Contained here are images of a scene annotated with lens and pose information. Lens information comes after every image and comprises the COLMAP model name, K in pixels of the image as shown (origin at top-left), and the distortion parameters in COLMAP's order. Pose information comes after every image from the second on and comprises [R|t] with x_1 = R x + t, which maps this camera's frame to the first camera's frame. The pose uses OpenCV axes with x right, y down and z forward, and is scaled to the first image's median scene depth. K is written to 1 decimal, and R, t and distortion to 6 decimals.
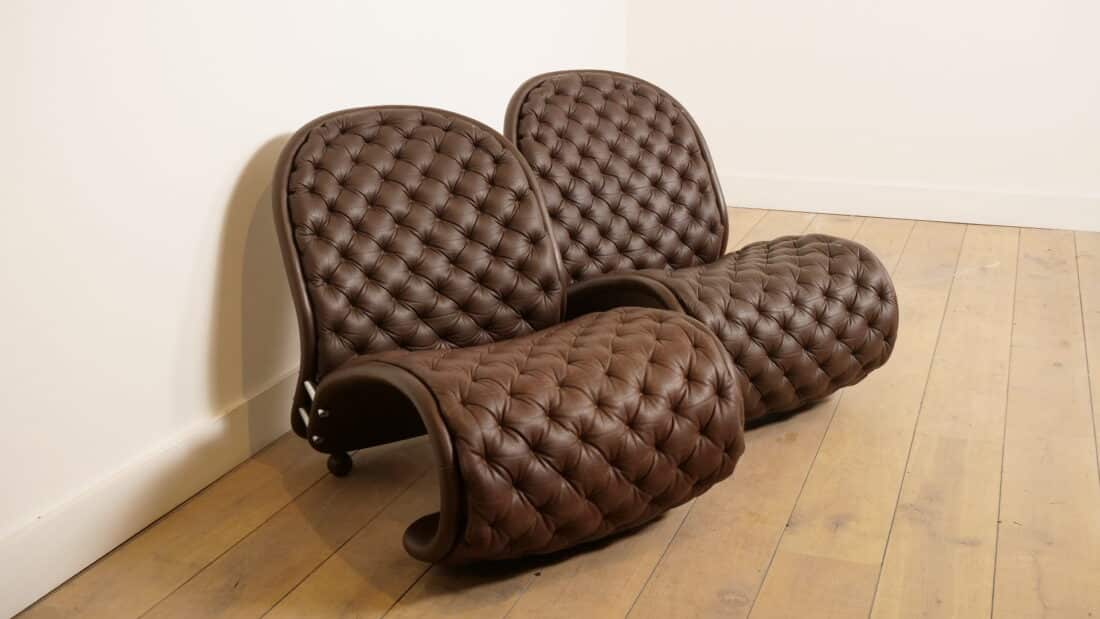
lens RADIAL K [[1397.7, 0, 551.7], [0, 1397.7, 313.9], [0, 0, 1]] dist [0.037582, 0.000000]
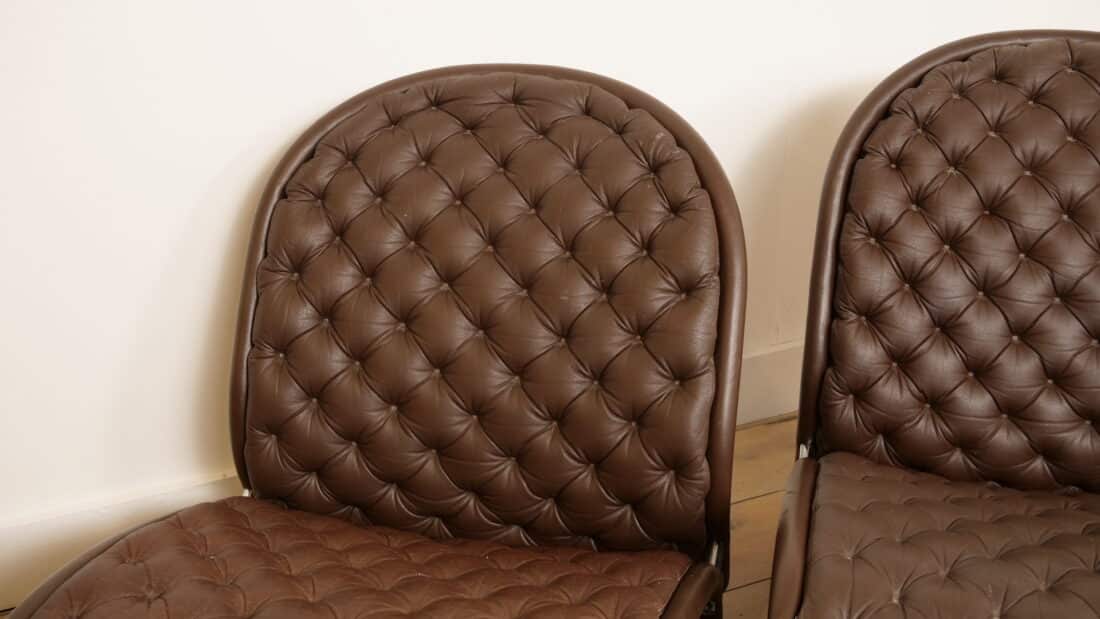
lens RADIAL K [[1397.7, 0, 570.7], [0, 1397.7, 315.0], [0, 0, 1]] dist [0.037582, 0.000000]
pose [[0.699032, 0.311844, -0.643512, 0.260141], [-0.195413, 0.948954, 0.247588, -0.176460], [0.687872, -0.047322, 0.724288, 0.529732]]
